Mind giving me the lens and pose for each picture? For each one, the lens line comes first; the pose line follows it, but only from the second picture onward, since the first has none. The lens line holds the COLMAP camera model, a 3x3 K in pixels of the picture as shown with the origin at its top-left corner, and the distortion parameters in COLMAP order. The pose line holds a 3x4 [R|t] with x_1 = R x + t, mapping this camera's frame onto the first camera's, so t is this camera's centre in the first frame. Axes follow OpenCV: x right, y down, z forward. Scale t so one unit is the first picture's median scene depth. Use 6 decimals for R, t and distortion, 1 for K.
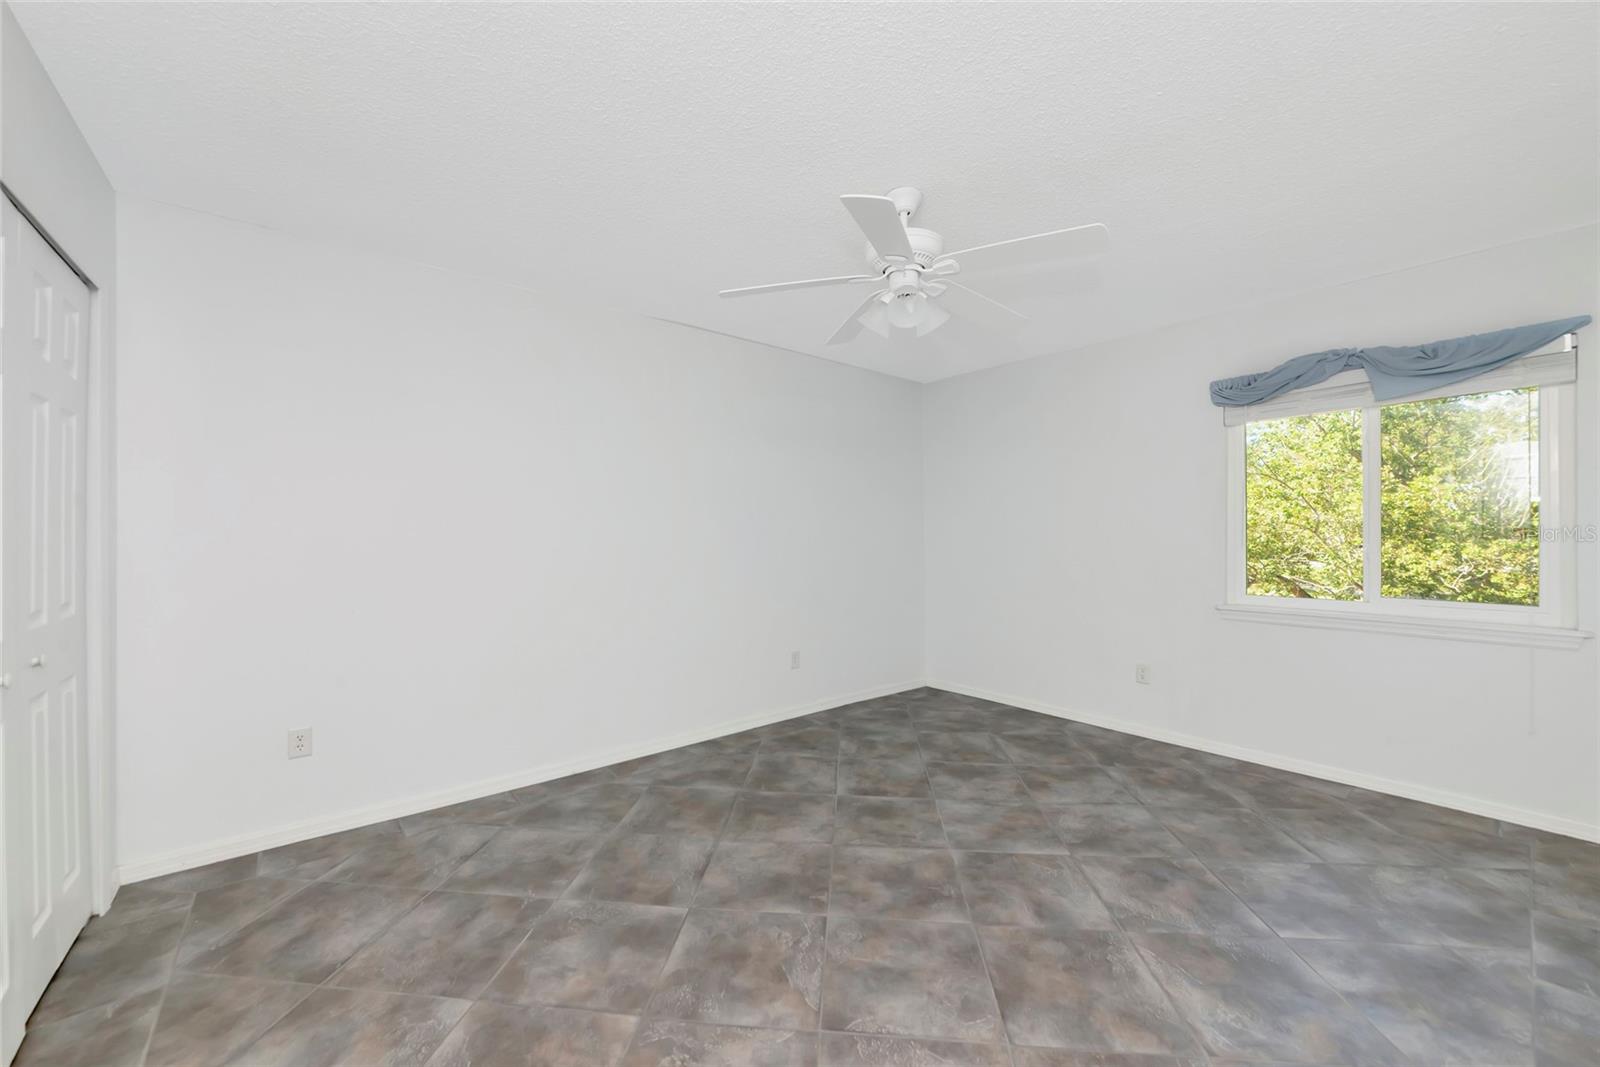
lens RADIAL K [[620.0, 0, 800.0], [0, 620.0, 533.5], [0, 0, 1]] dist [0.000484, 0.000094]
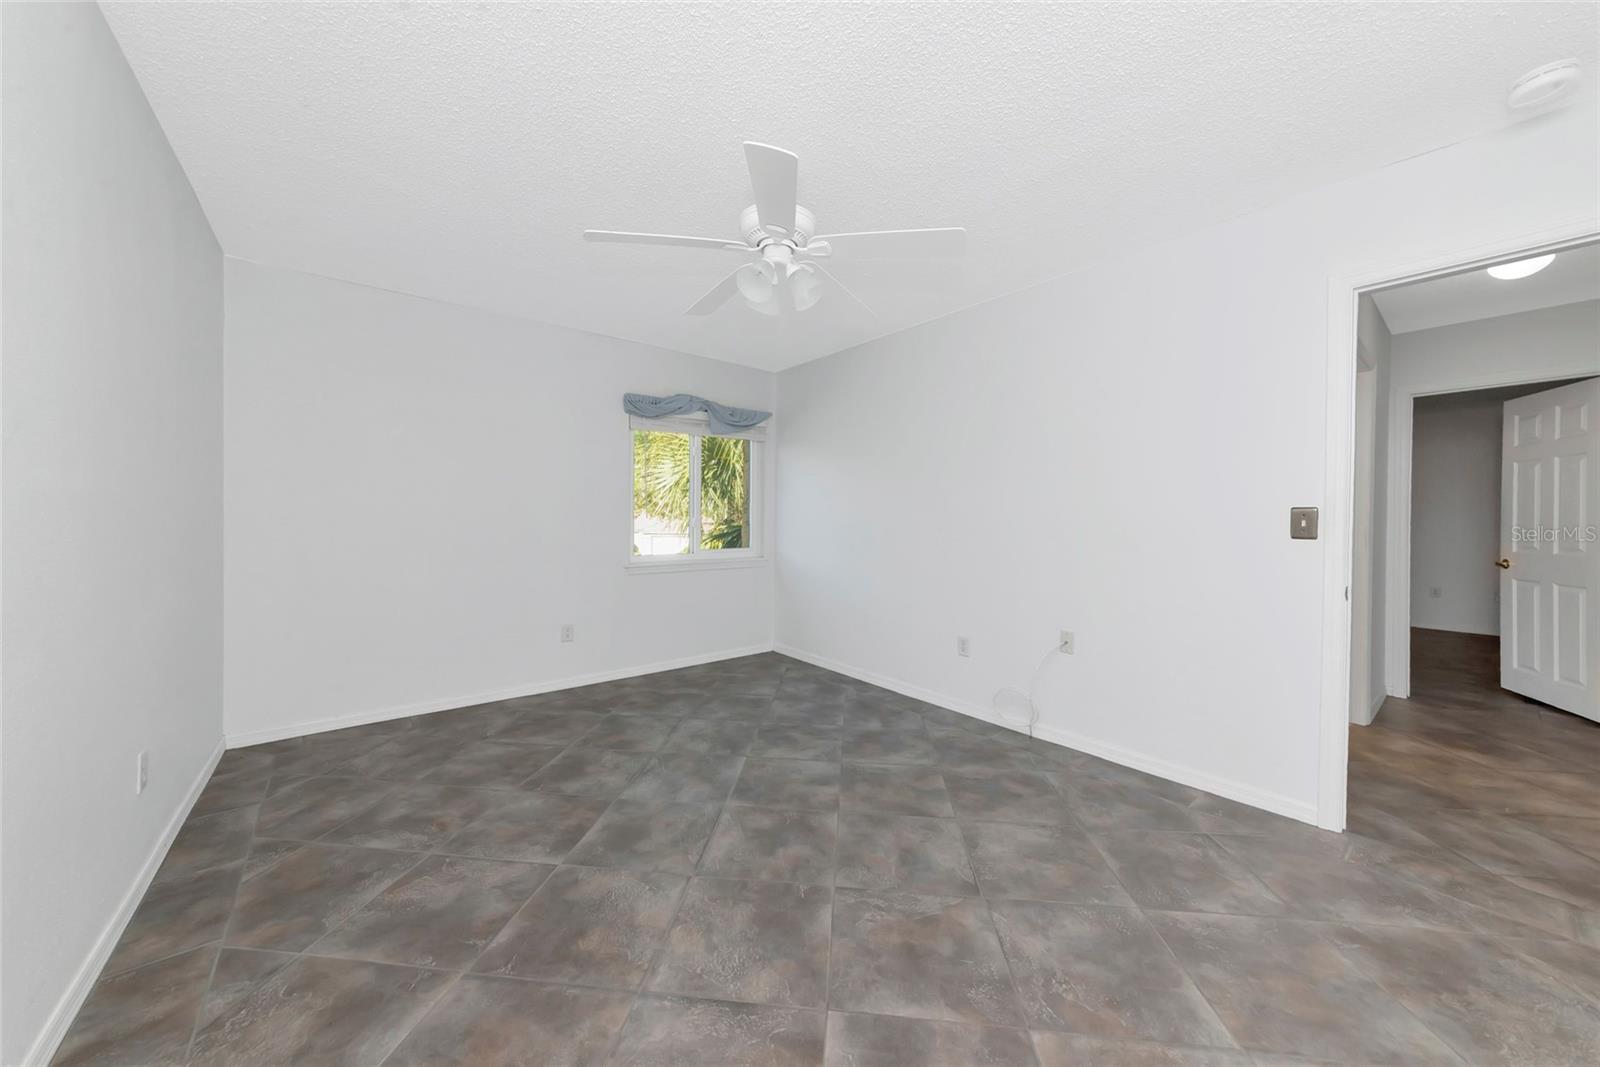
lens RADIAL K [[558.8, 0, 796.5], [0, 558.8, 517.2], [0, 0, 1]] dist [0.005589, -0.000082]
pose [[0.013531, 0.004923, 0.999896, -0.757417], [-0.008005, 0.999956, -0.004815, 0.028533], [-0.999876, -0.007939, 0.013570, 0.933548]]
